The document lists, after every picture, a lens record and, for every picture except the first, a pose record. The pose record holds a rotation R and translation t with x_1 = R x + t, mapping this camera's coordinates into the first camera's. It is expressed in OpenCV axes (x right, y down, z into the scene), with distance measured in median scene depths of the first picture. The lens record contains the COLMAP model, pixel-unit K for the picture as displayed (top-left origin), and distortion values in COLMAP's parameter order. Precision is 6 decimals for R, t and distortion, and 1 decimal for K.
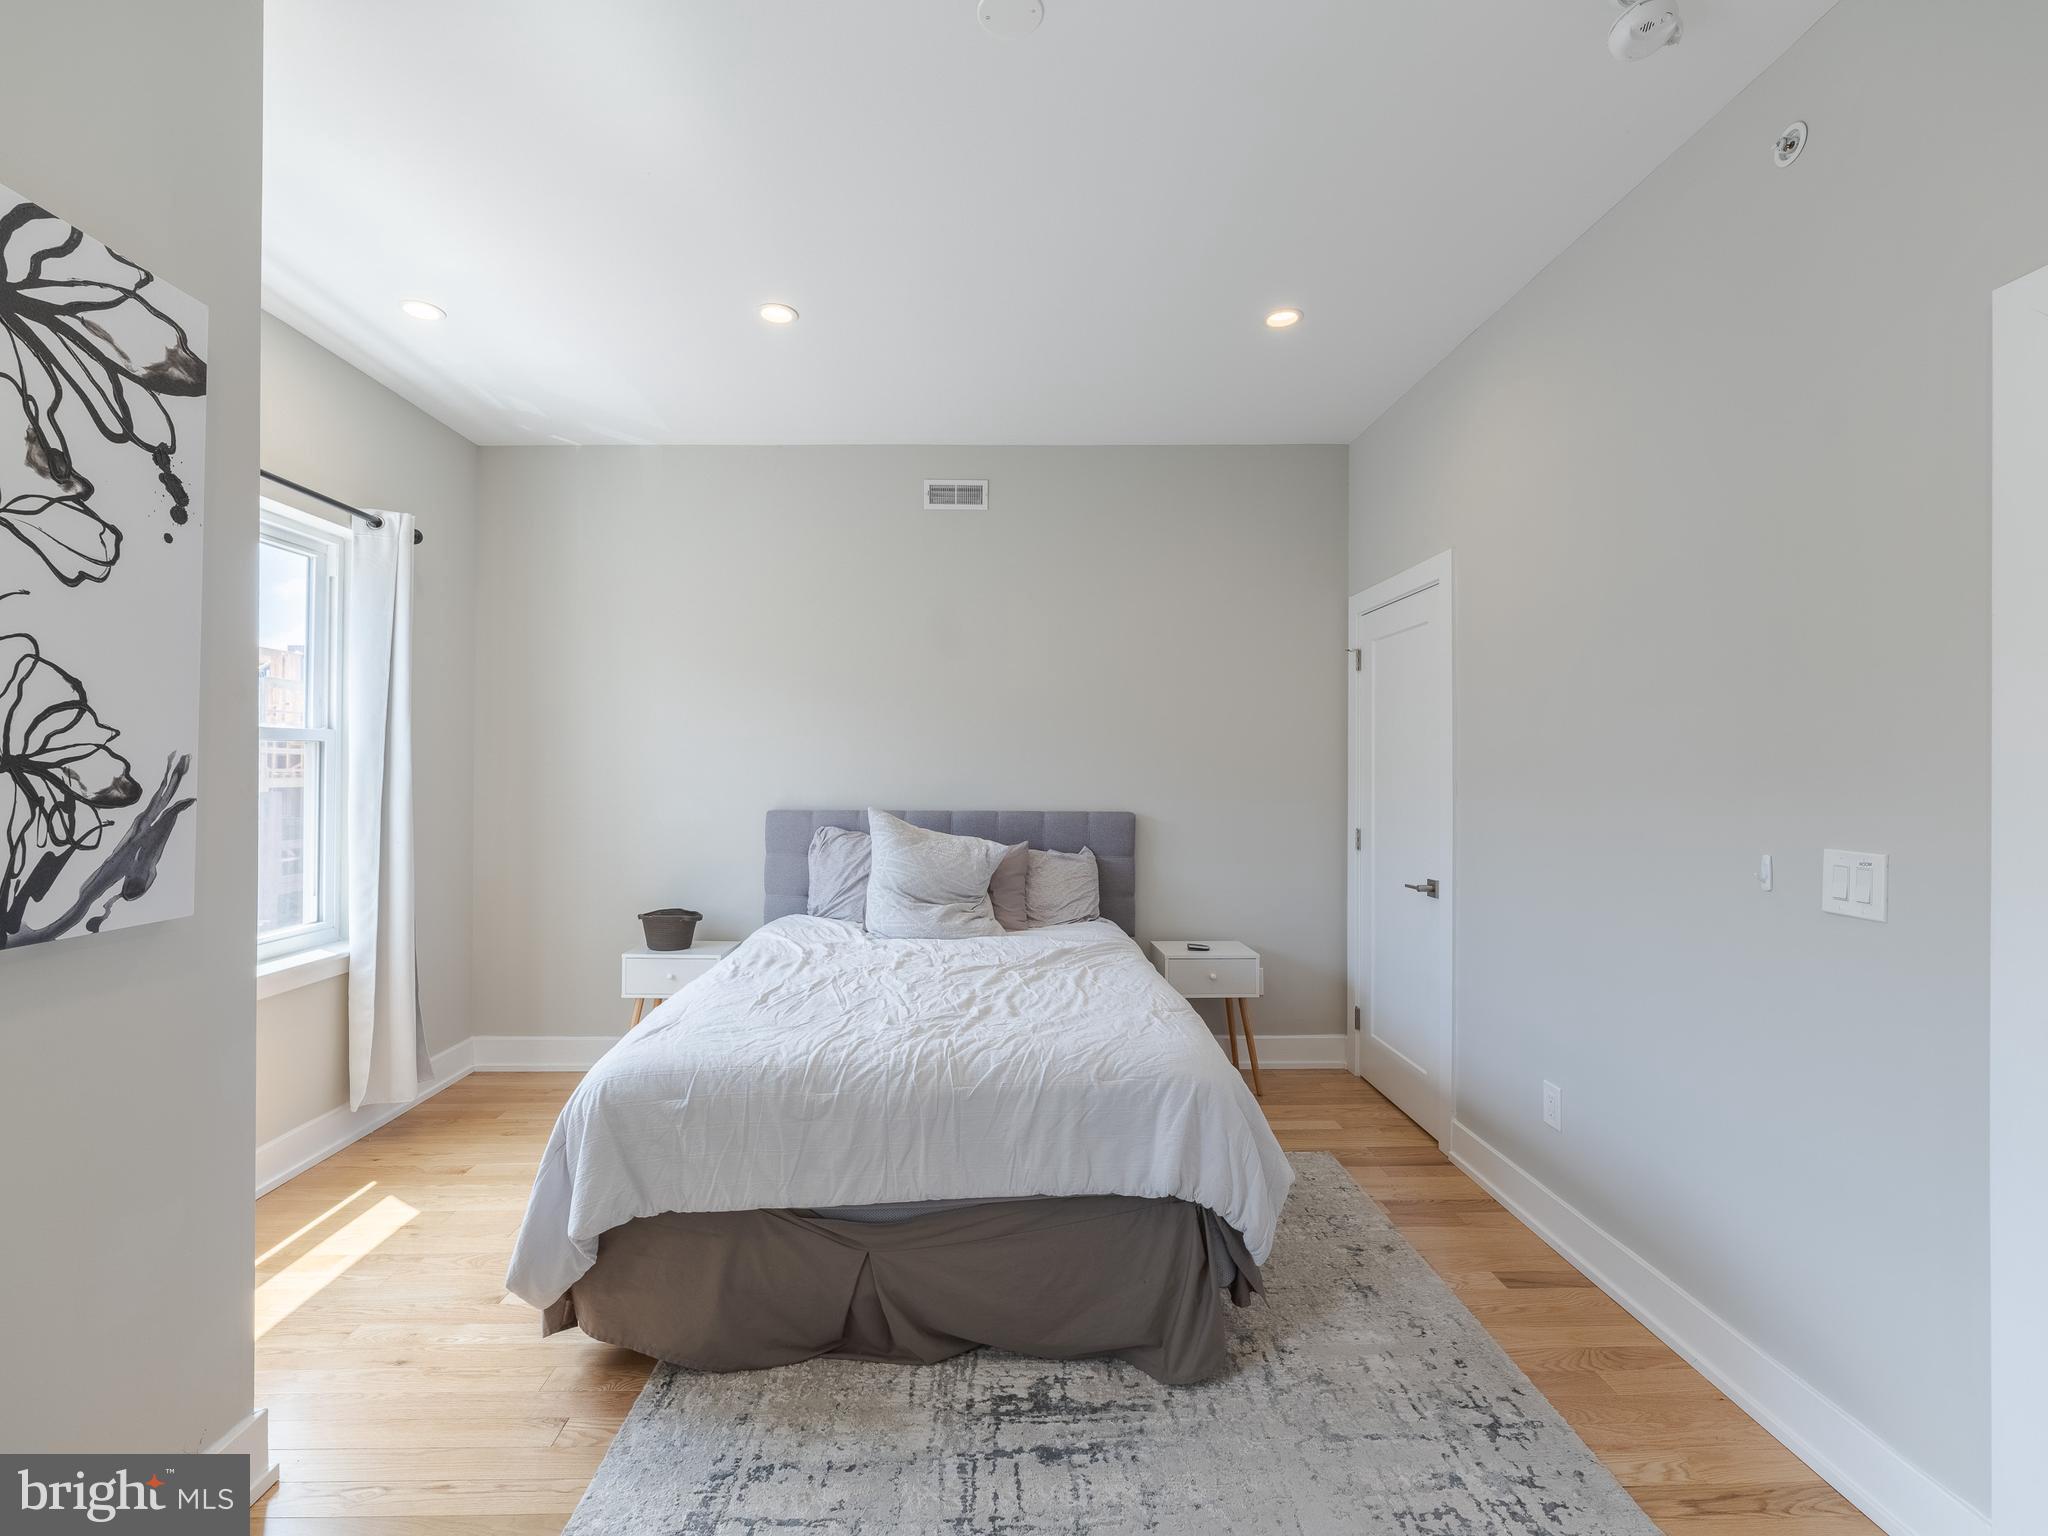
lens RADIAL K [[933.7, 0, 1028.2], [0, 933.7, 767.6], [0, 0, 1]] dist [-0.004470, 0.001442]
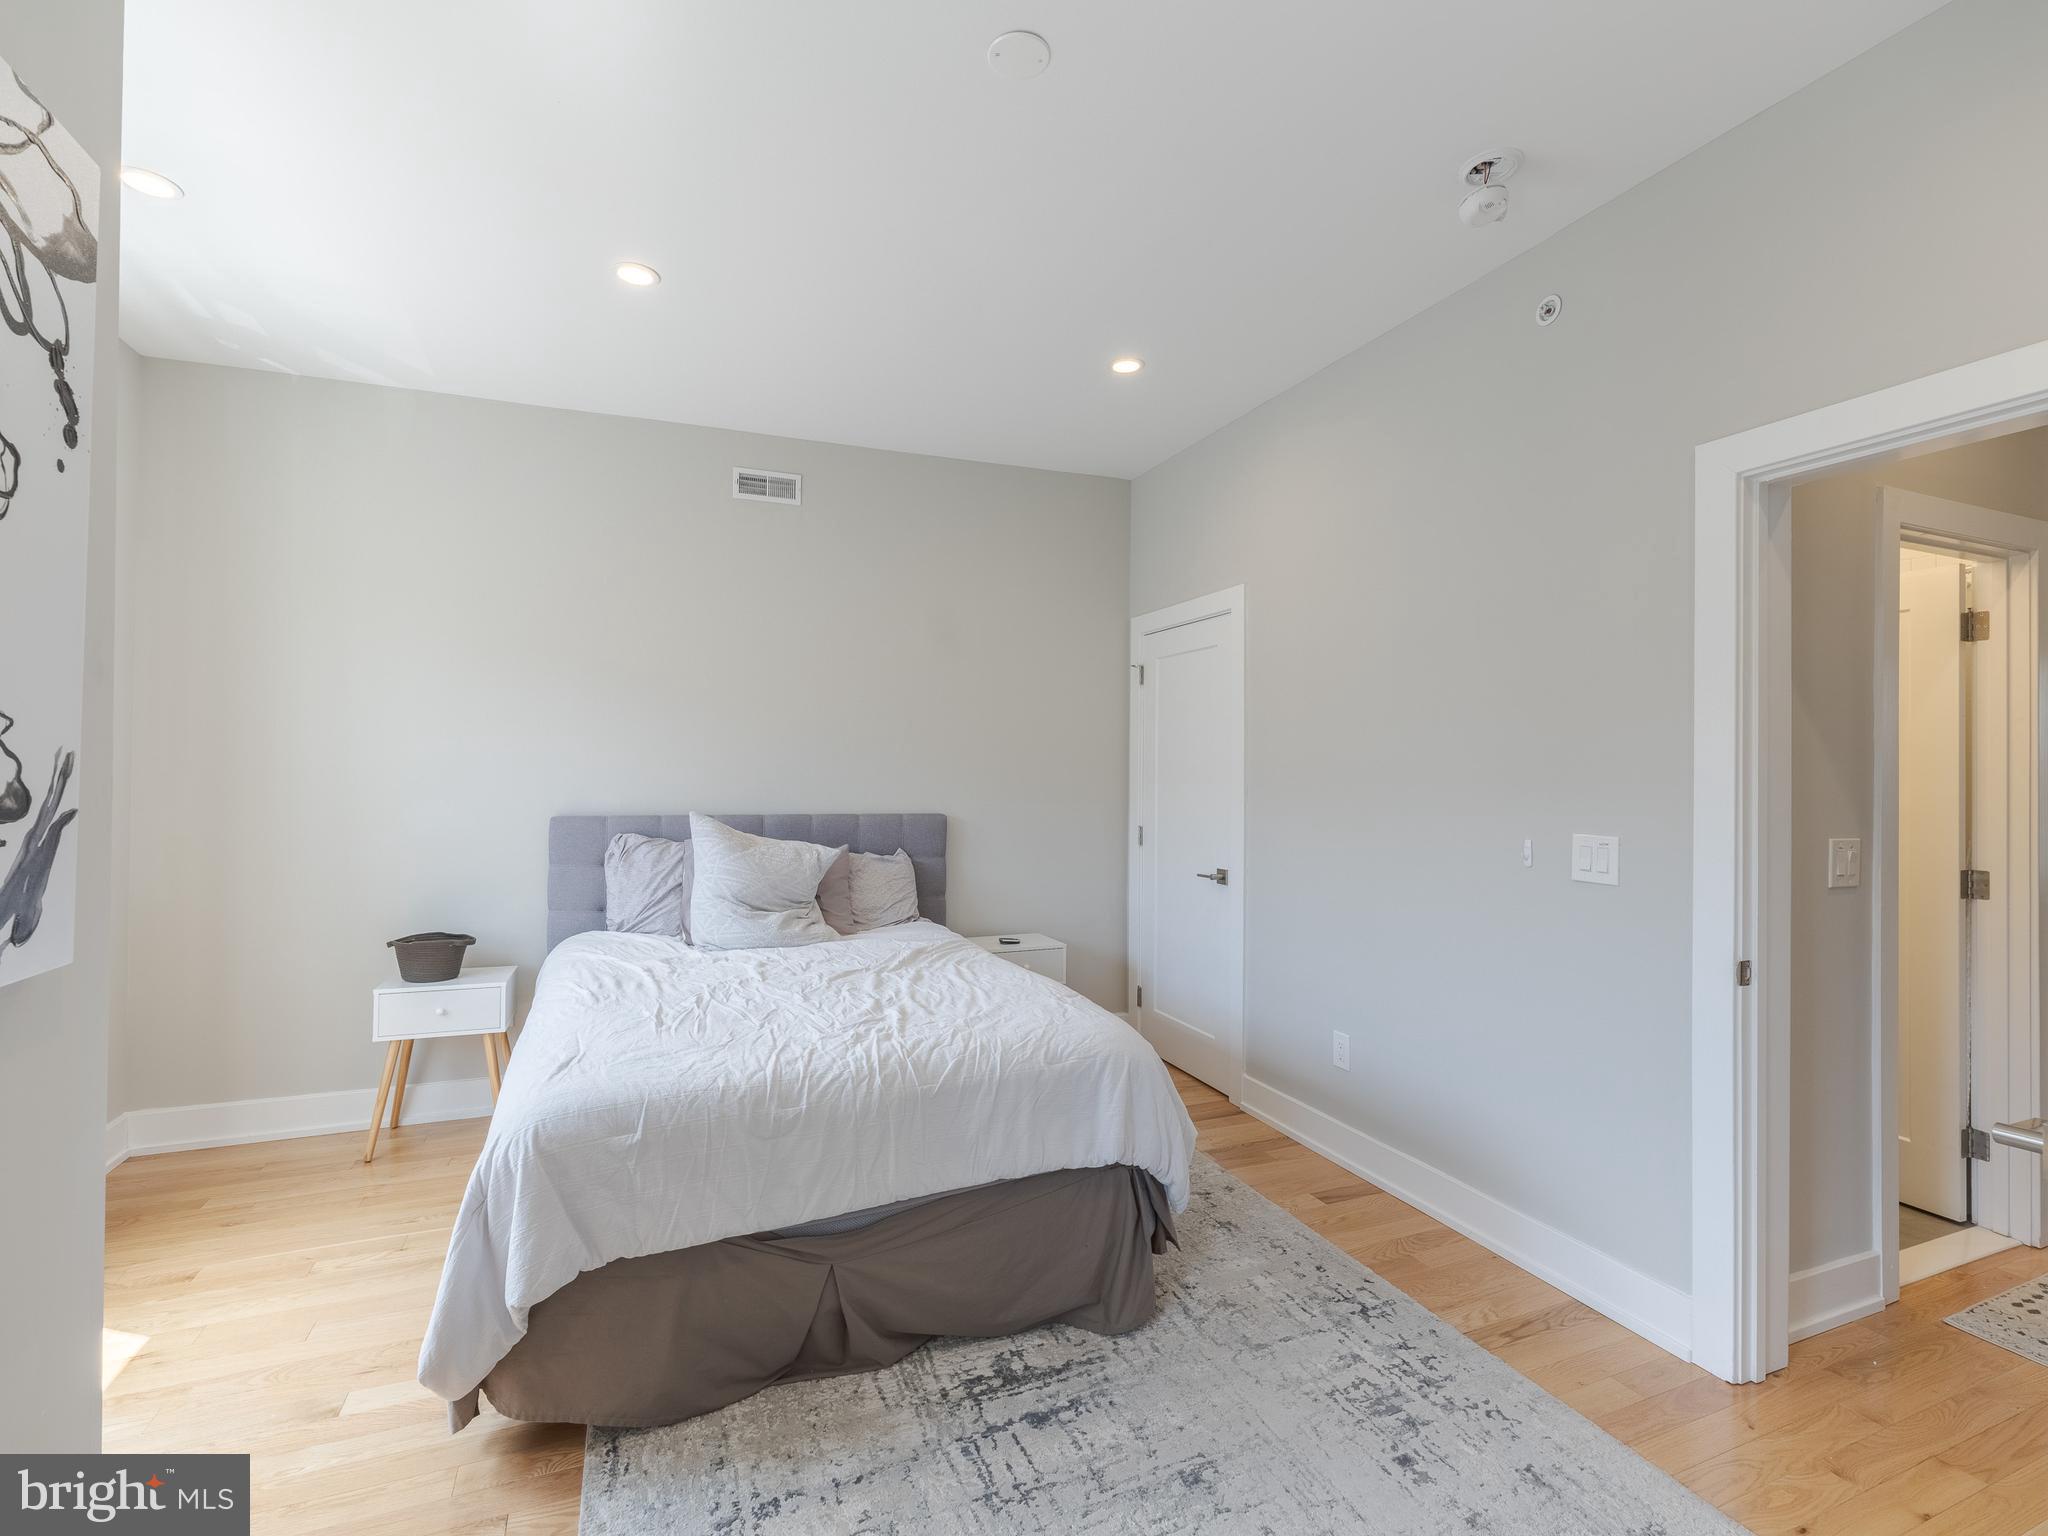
lens RADIAL K [[933.7, 0, 1033.6], [0, 933.7, 767.0], [0, 0, 1]] dist [-0.004470, 0.001442]
pose [[0.934511, 0.005673, 0.355888, -0.325782], [-0.004897, 0.999983, -0.003081, -0.002005], [-0.355900, 0.001136, 0.934523, 0.007518]]
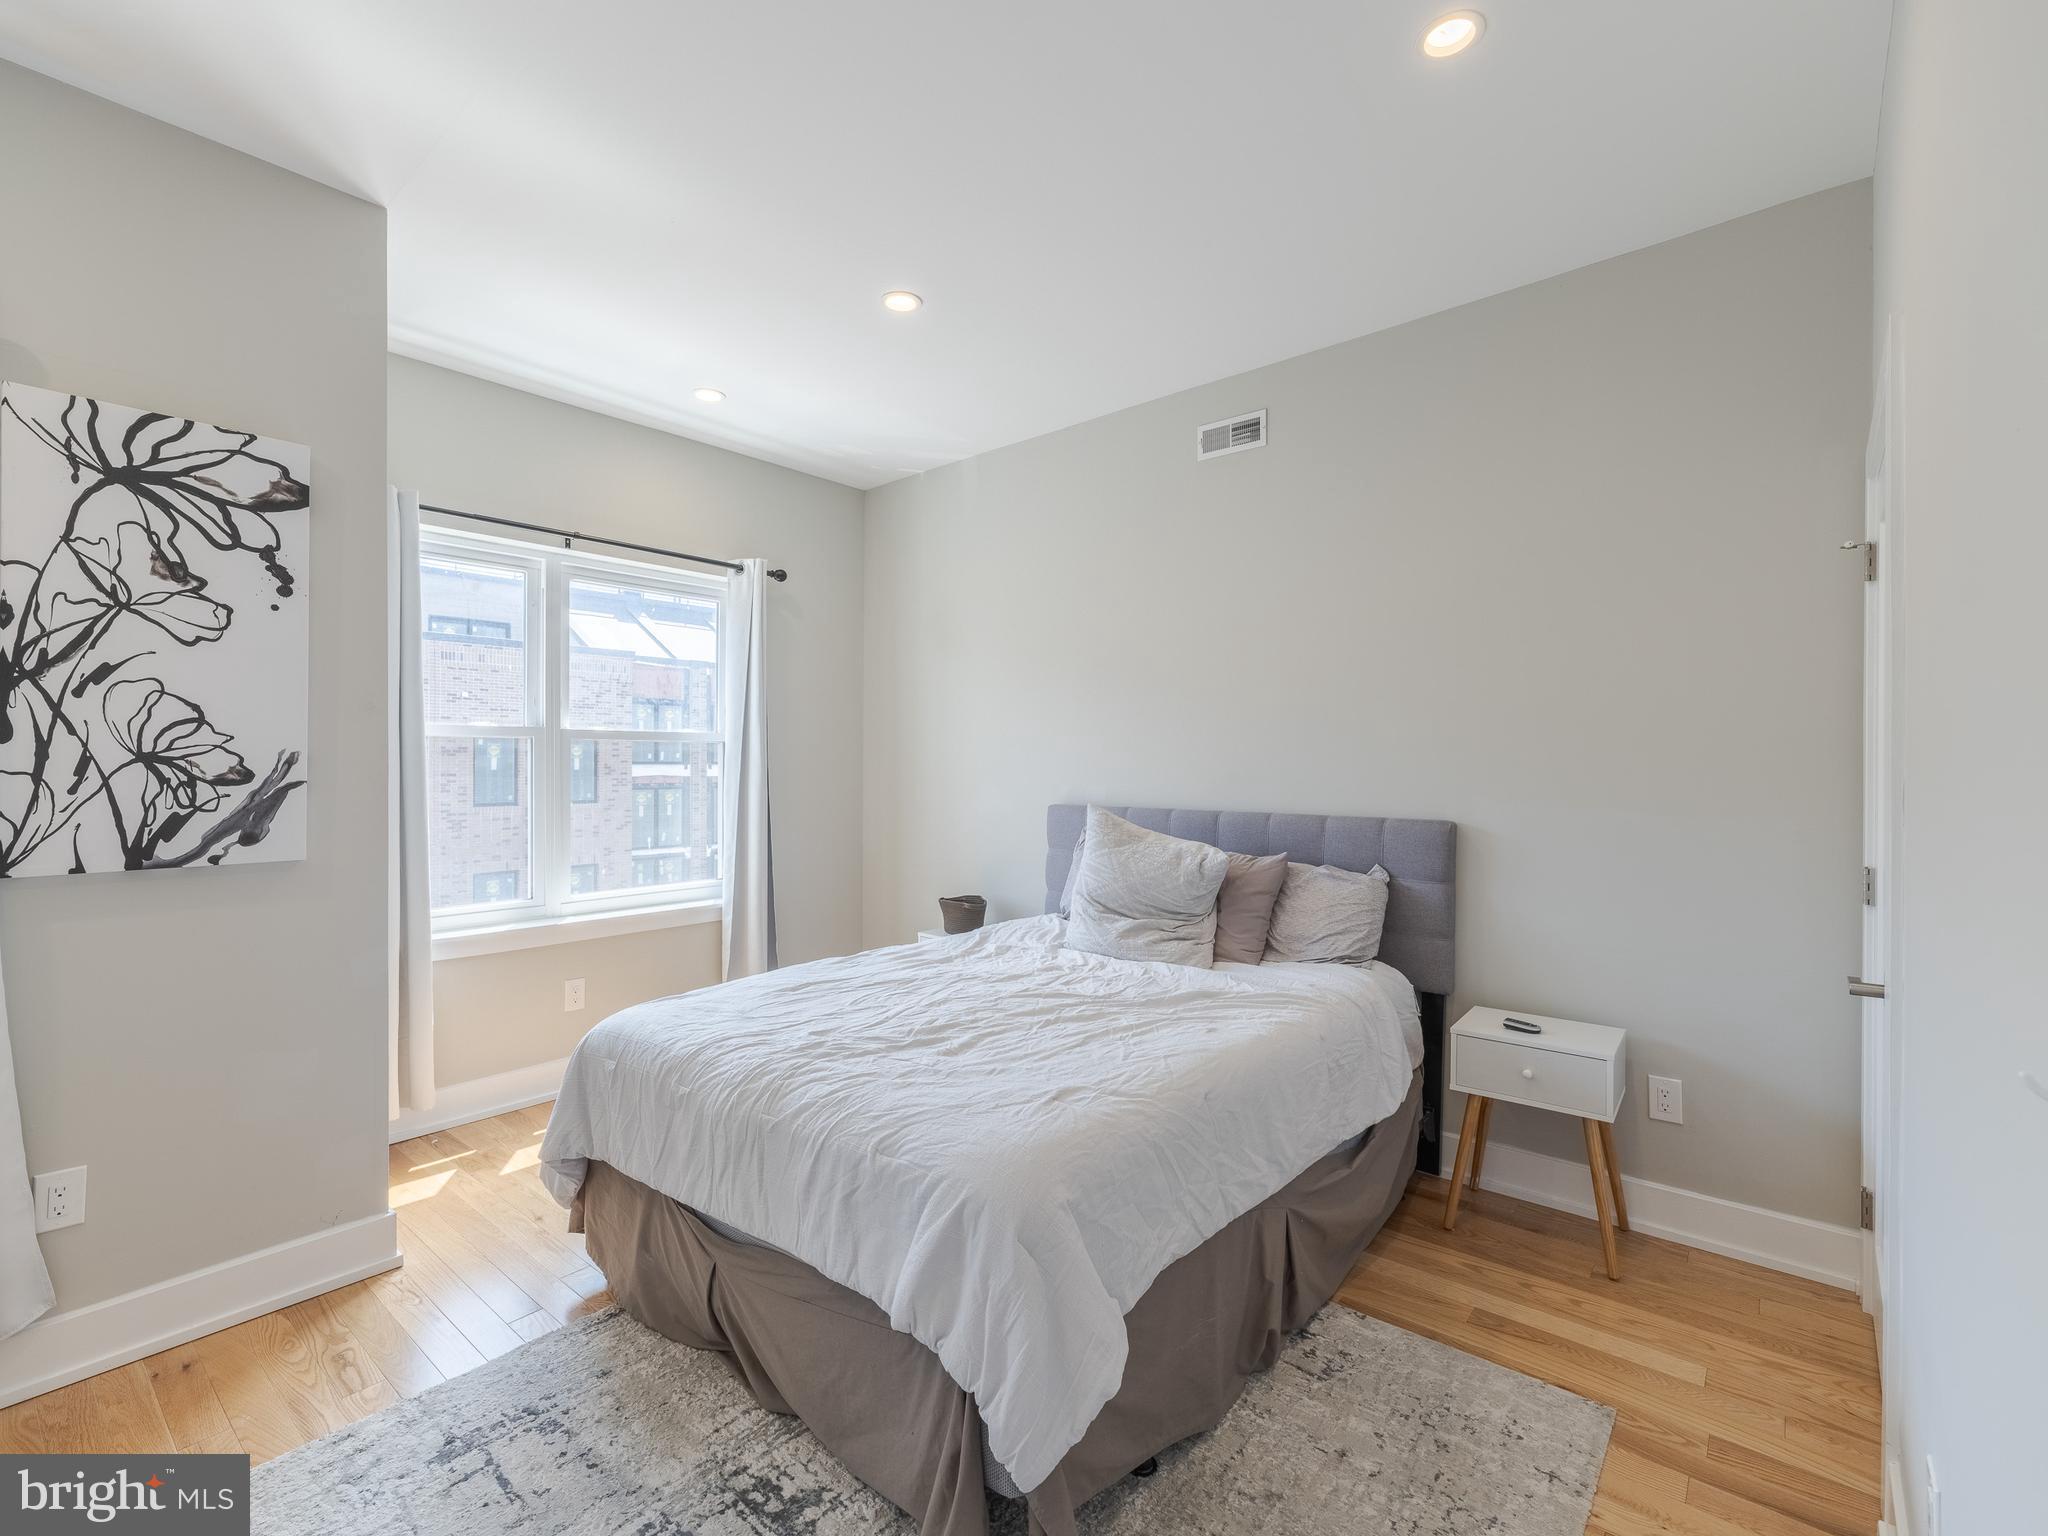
lens RADIAL K [[933.7, 0, 1024.8], [0, 933.7, 767.8], [0, 0, 1]] dist [-0.004470, 0.001442]
pose [[0.737379, 0.001174, -0.675478, 0.712178], [0.002144, 0.999989, 0.004079, 0.006568], [0.675475, -0.004456, 0.737369, 0.510115]]
